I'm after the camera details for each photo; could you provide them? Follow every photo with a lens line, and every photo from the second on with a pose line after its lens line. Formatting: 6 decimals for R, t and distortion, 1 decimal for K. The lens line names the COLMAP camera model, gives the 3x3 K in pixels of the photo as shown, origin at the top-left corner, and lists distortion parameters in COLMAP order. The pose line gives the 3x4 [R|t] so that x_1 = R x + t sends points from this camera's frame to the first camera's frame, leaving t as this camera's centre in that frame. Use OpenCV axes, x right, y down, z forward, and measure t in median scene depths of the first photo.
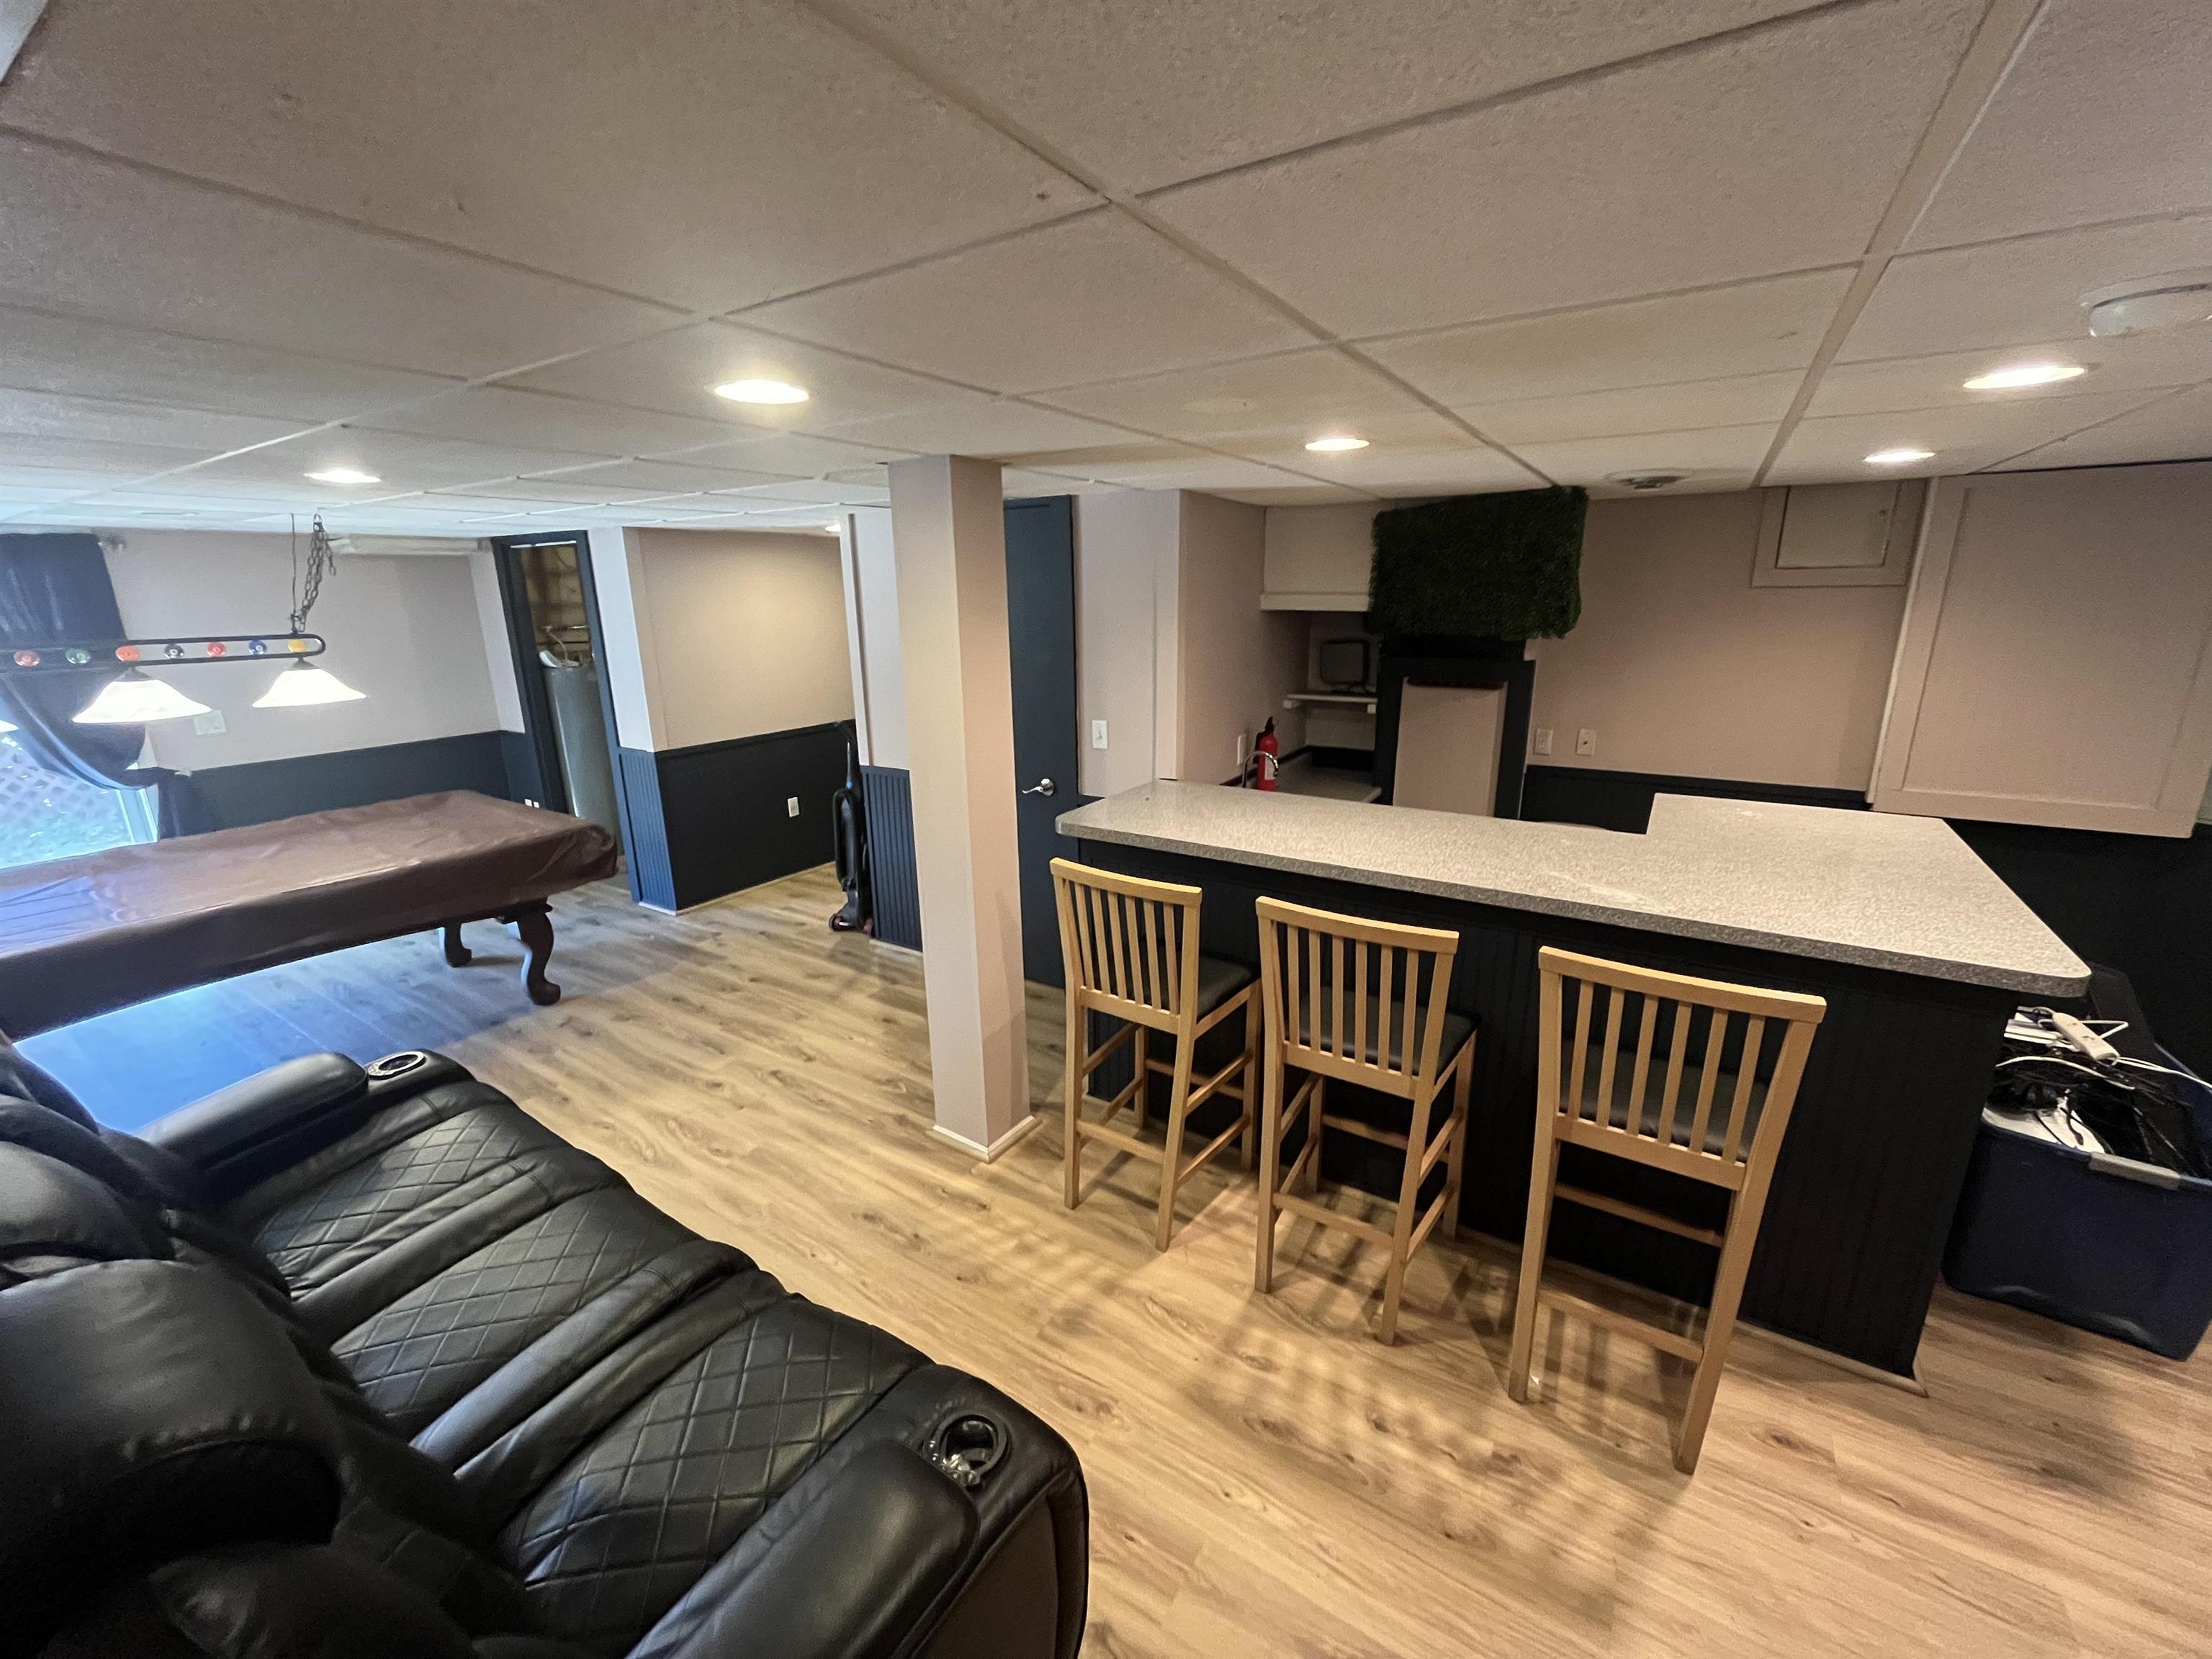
lens RADIAL K [[900.8, 0, 1099.3], [0, 900.8, 828.8], [0, 0, 1]] dist [0.002935, 0.000224]
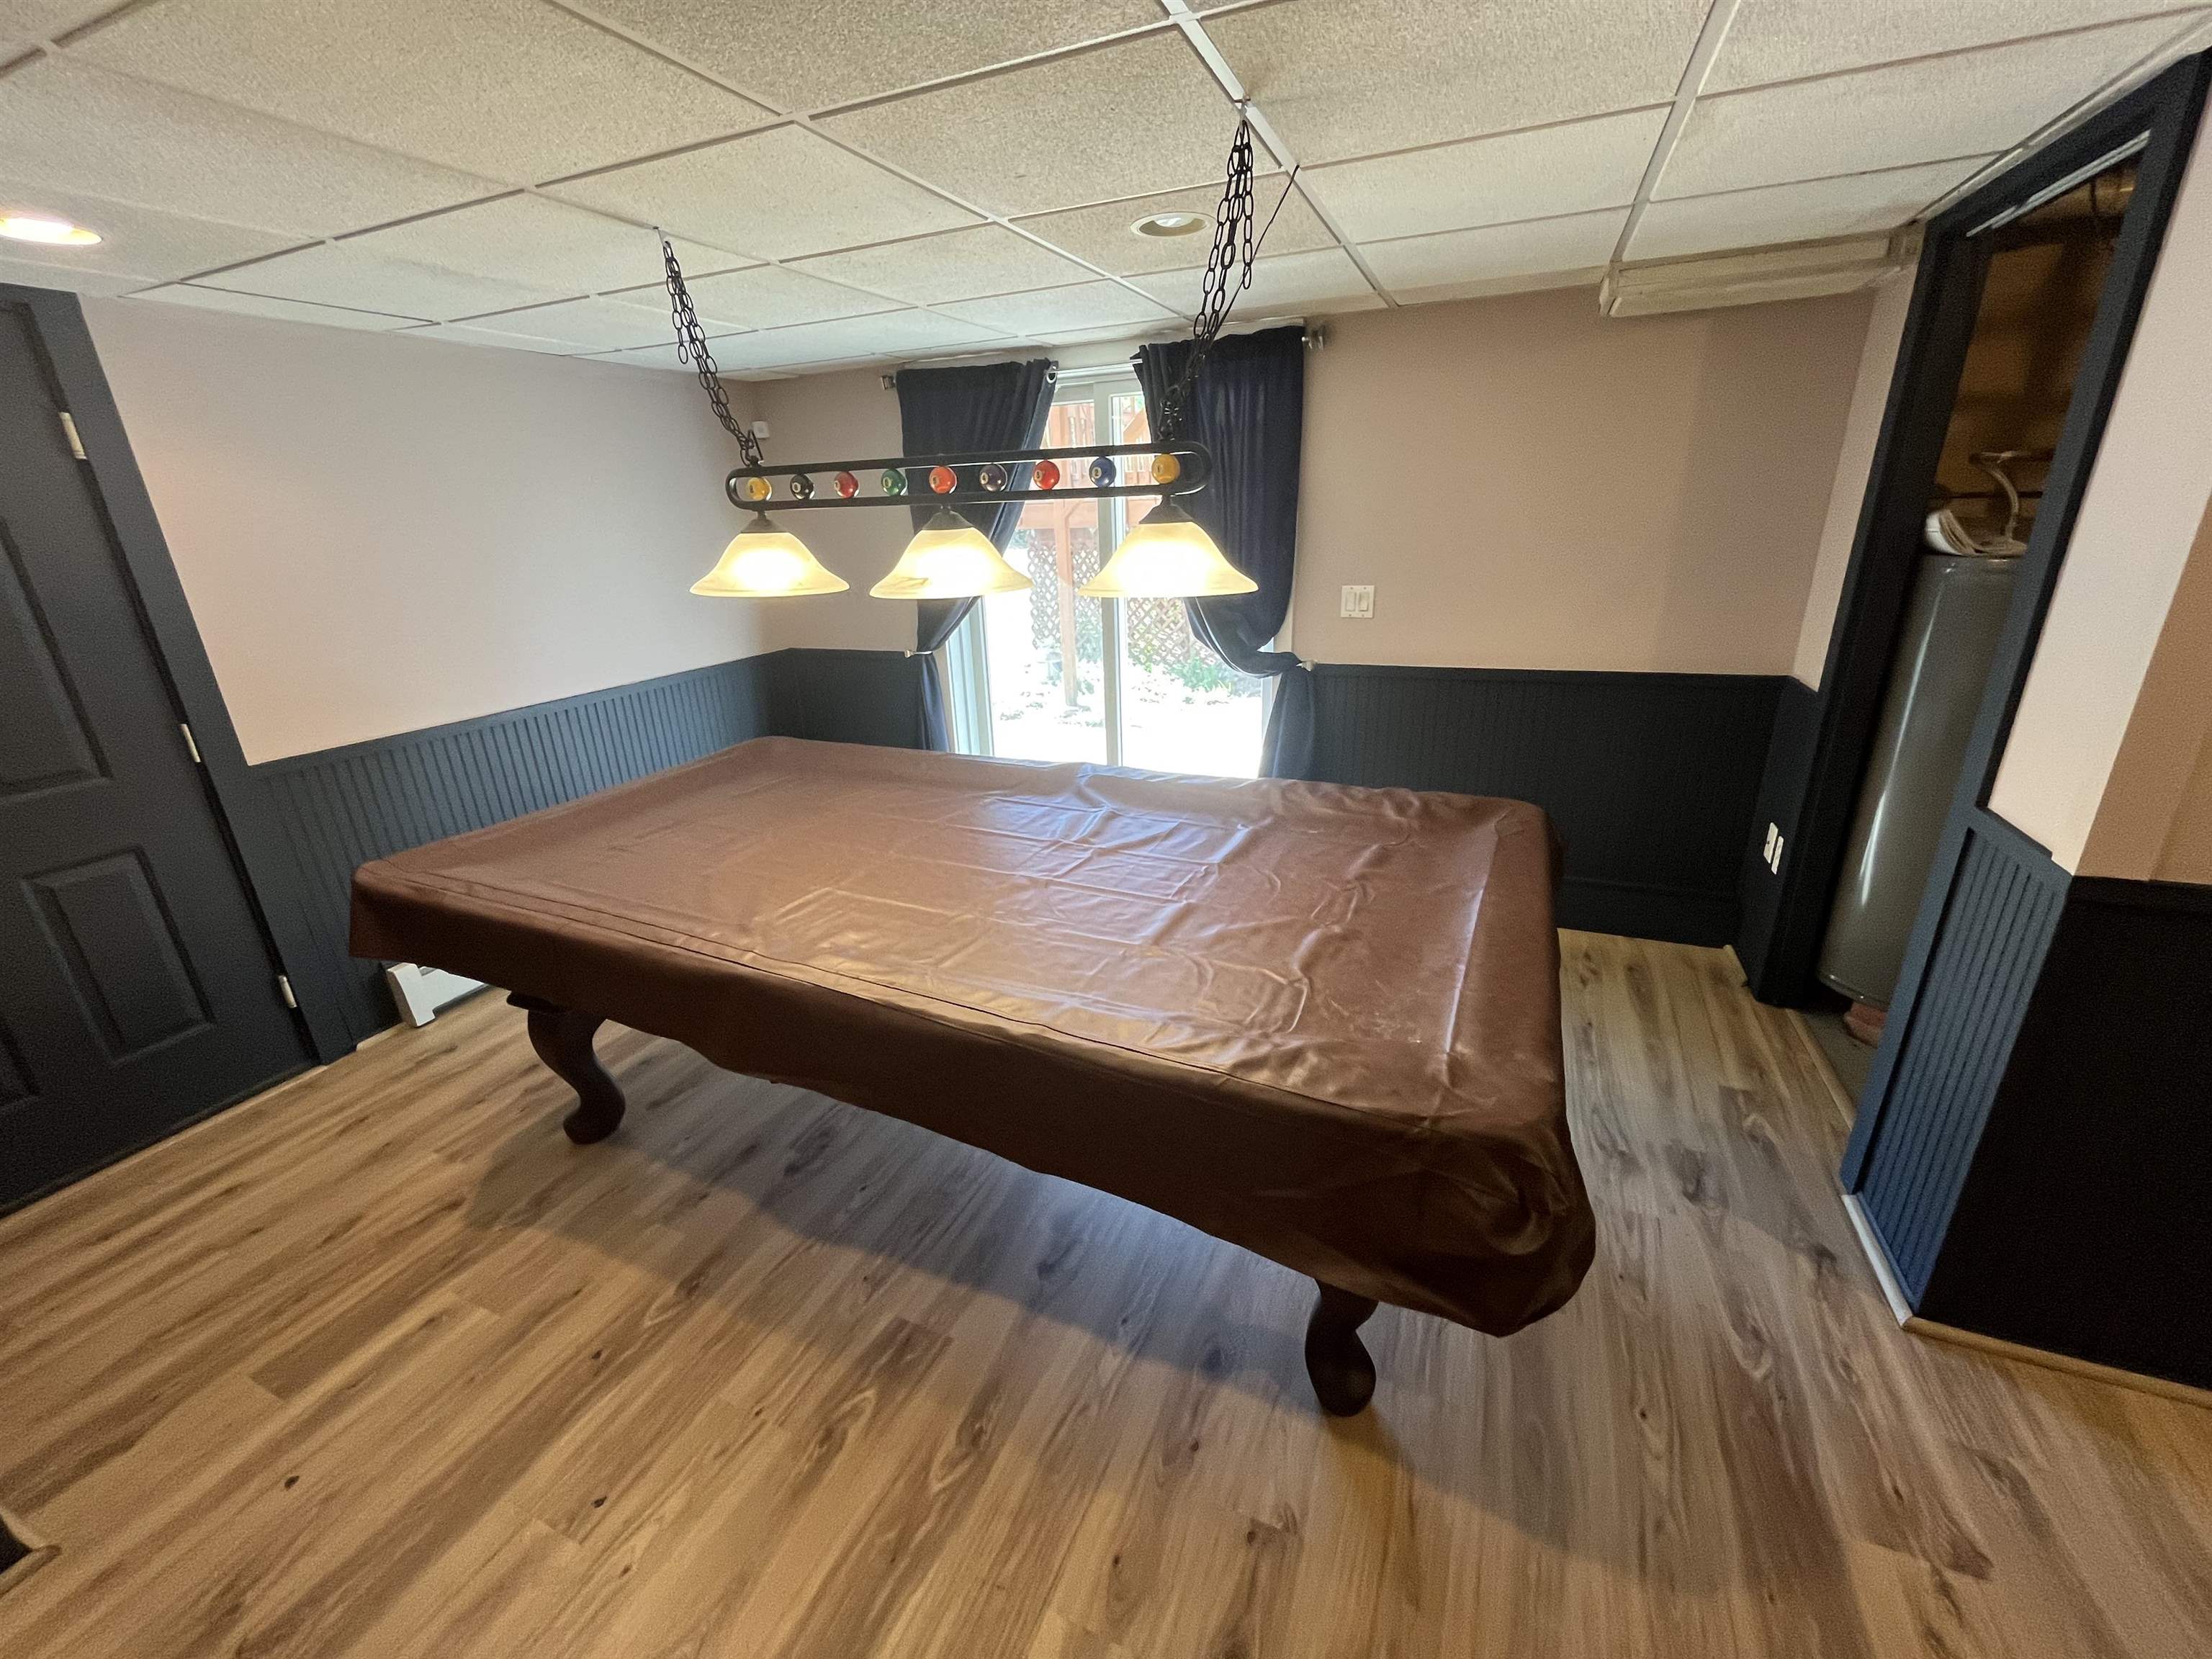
lens RADIAL K [[900.8, 0, 1104.0], [0, 900.8, 818.6], [0, 0, 1]] dist [0.002935, 0.000224]
pose [[0.159041, 0.347629, -0.924045, -0.277541], [-0.215589, 0.925599, 0.311108, -0.125881], [0.963446, 0.149735, 0.222153, 0.623697]]
